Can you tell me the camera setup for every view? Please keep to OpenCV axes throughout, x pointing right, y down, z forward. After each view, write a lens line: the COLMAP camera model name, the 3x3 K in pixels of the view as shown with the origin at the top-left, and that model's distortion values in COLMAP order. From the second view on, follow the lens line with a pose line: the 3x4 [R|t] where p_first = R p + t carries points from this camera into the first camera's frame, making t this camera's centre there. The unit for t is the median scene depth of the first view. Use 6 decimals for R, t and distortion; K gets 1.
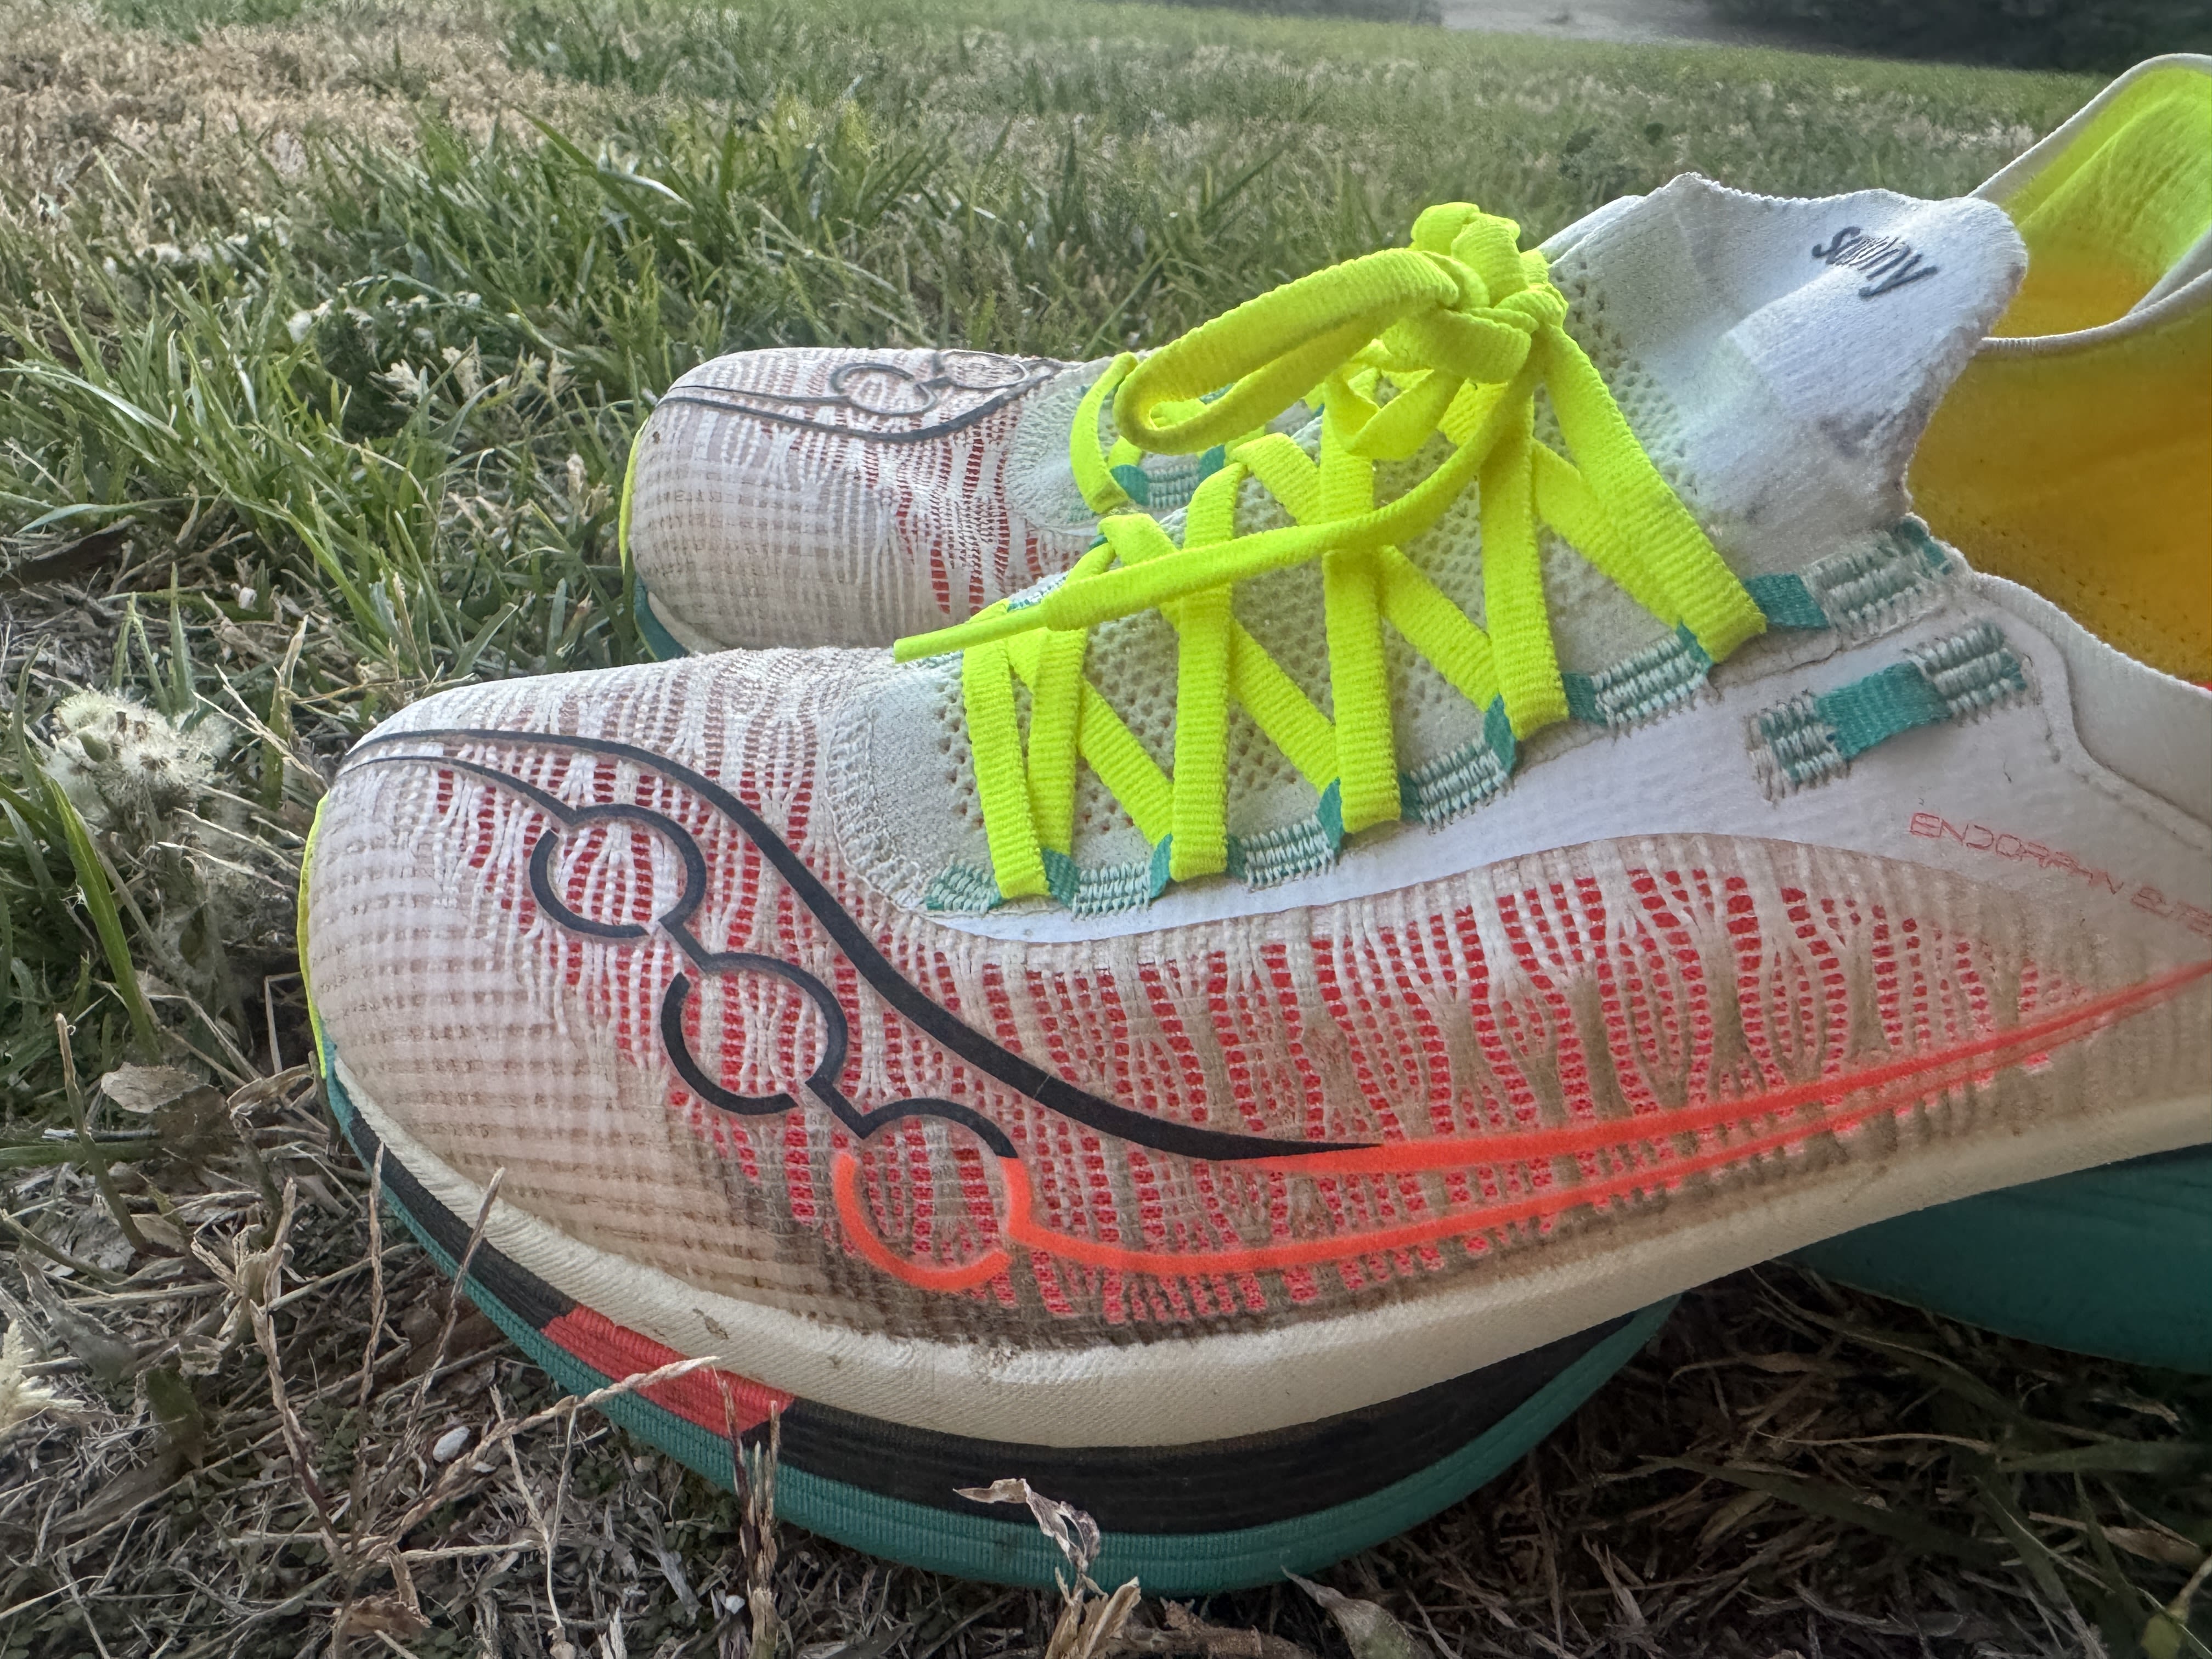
lens RADIAL K [[1567.8, 0, 1049.2], [0, 1567.8, 838.6], [0, 0, 1]] dist [0.003328, -0.013277]
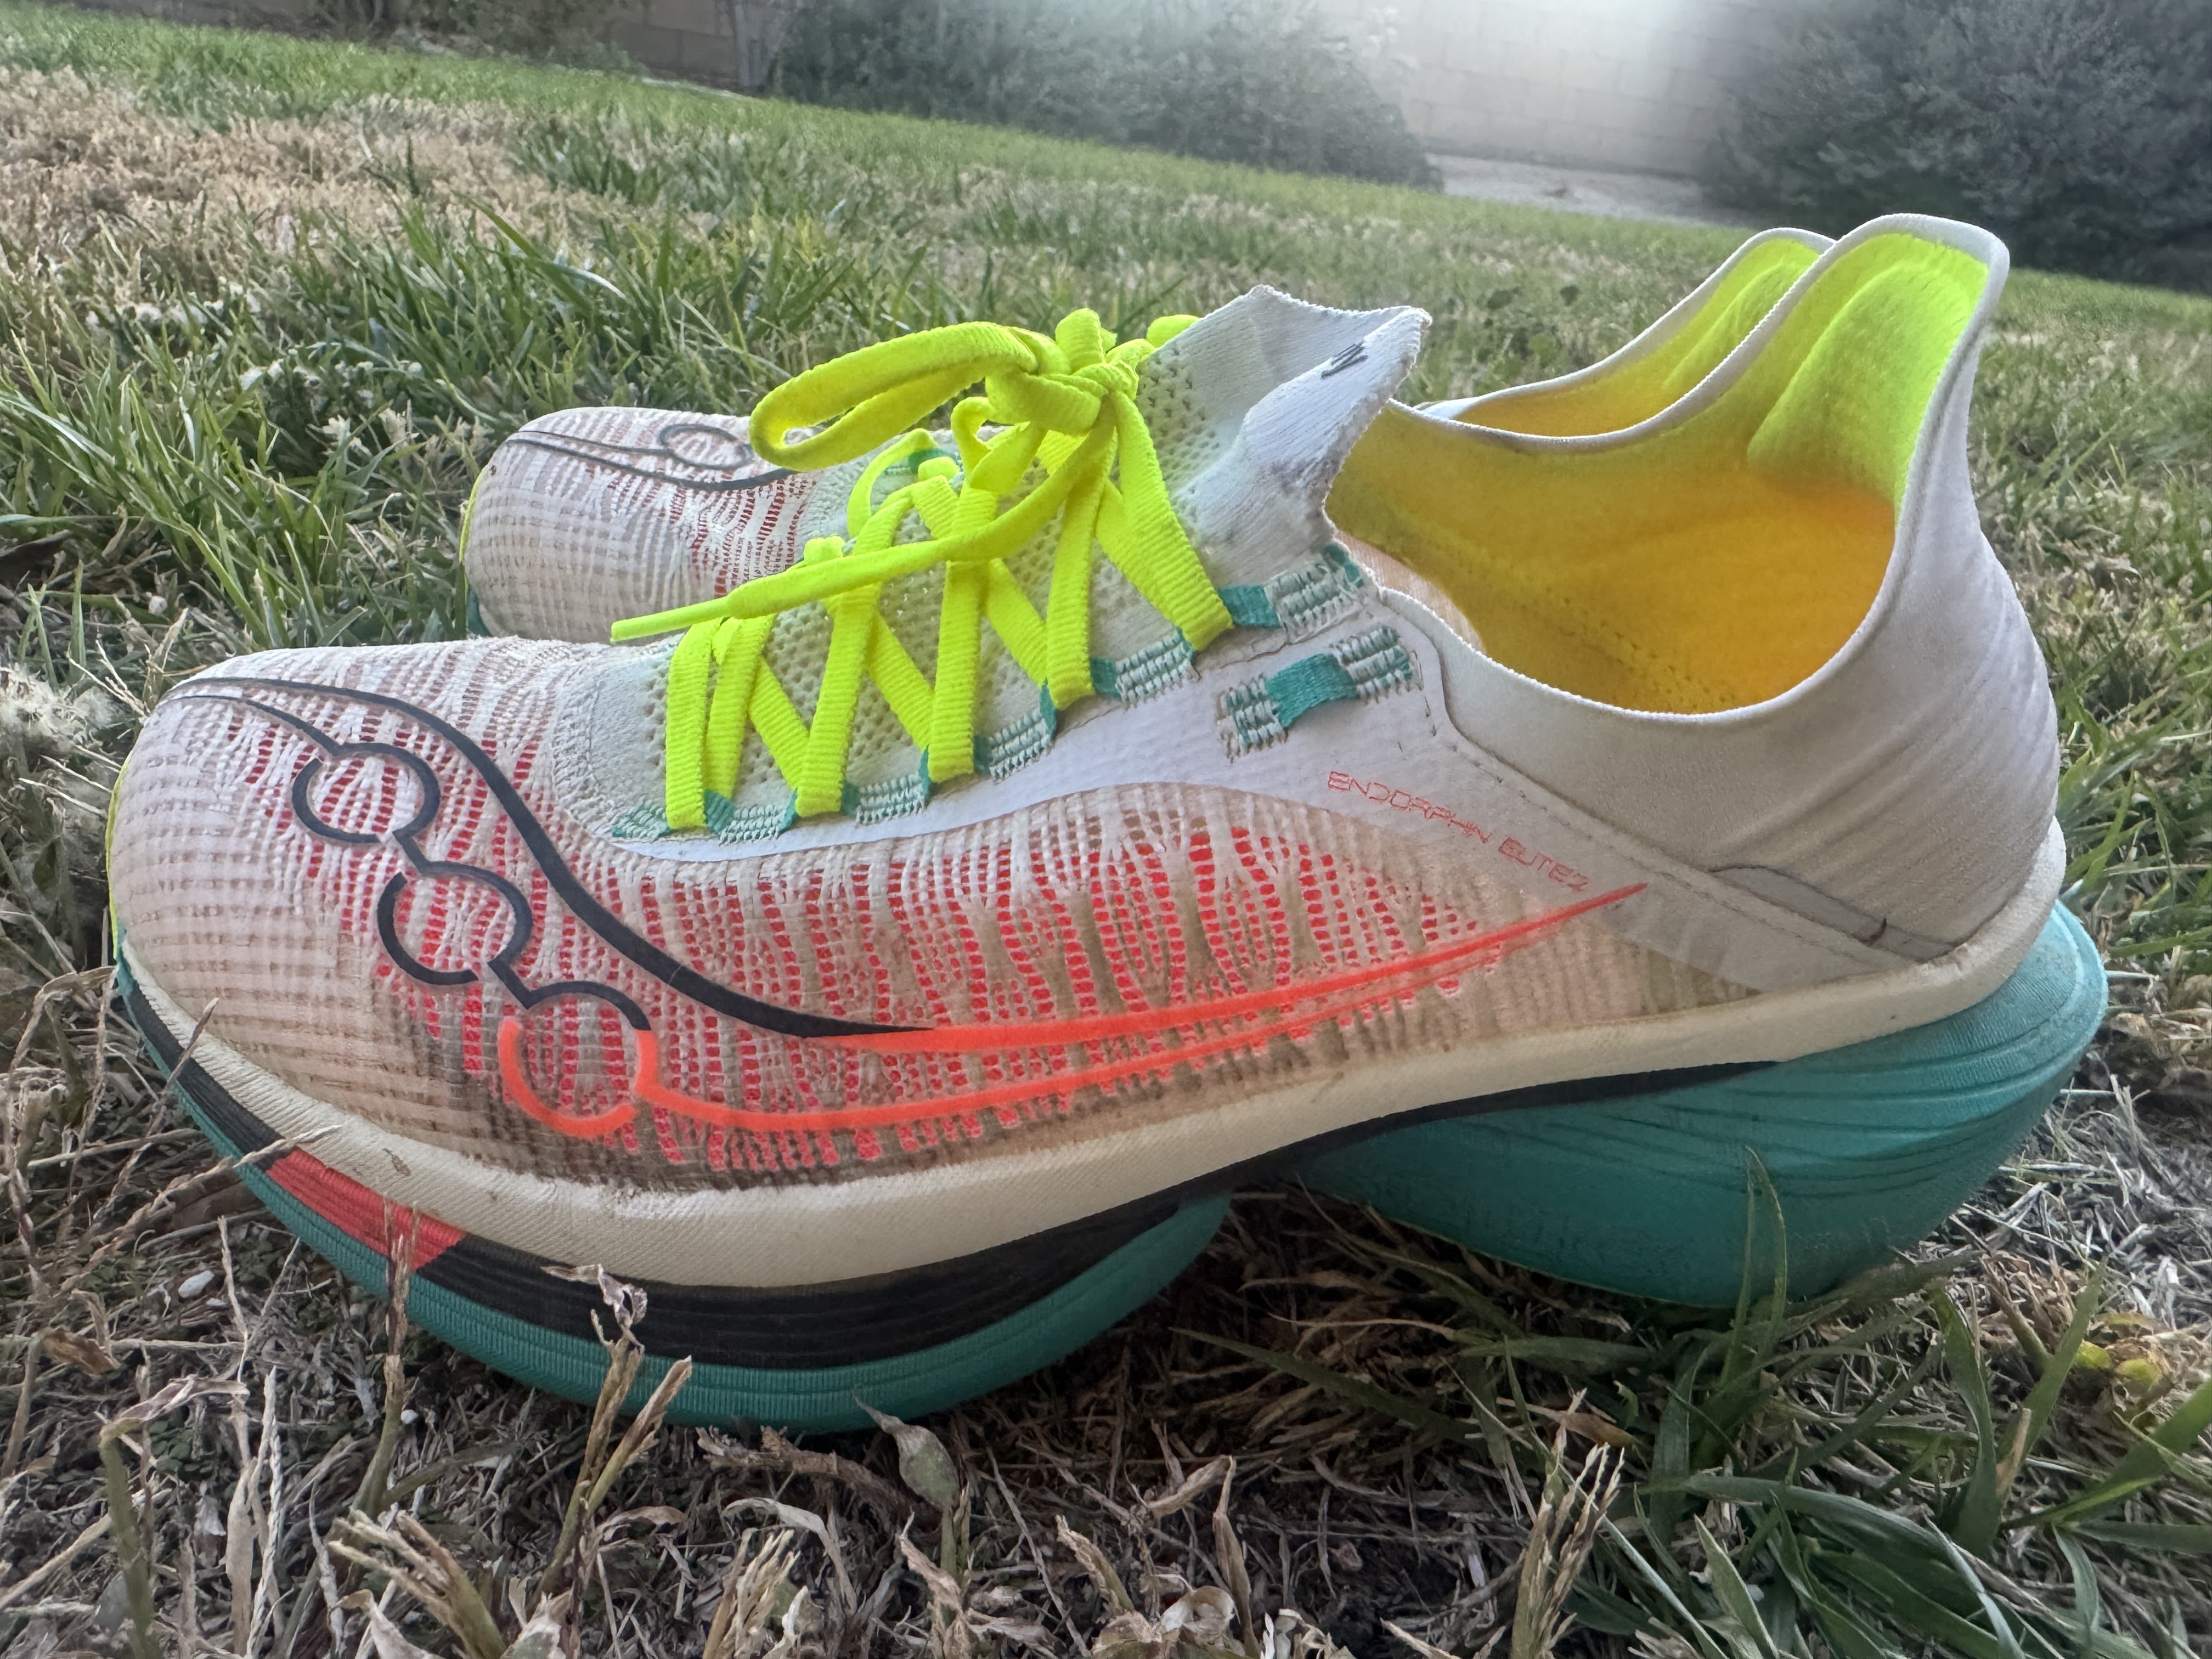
lens RADIAL K [[1567.8, 0, 1035.2], [0, 1567.8, 842.1], [0, 0, 1]] dist [0.003328, -0.013277]
pose [[0.998194, 0.060069, -0.000599, 0.227673], [-0.059954, 0.995564, -0.072513, 0.107049], [-0.003760, 0.072418, 0.997367, -0.194679]]
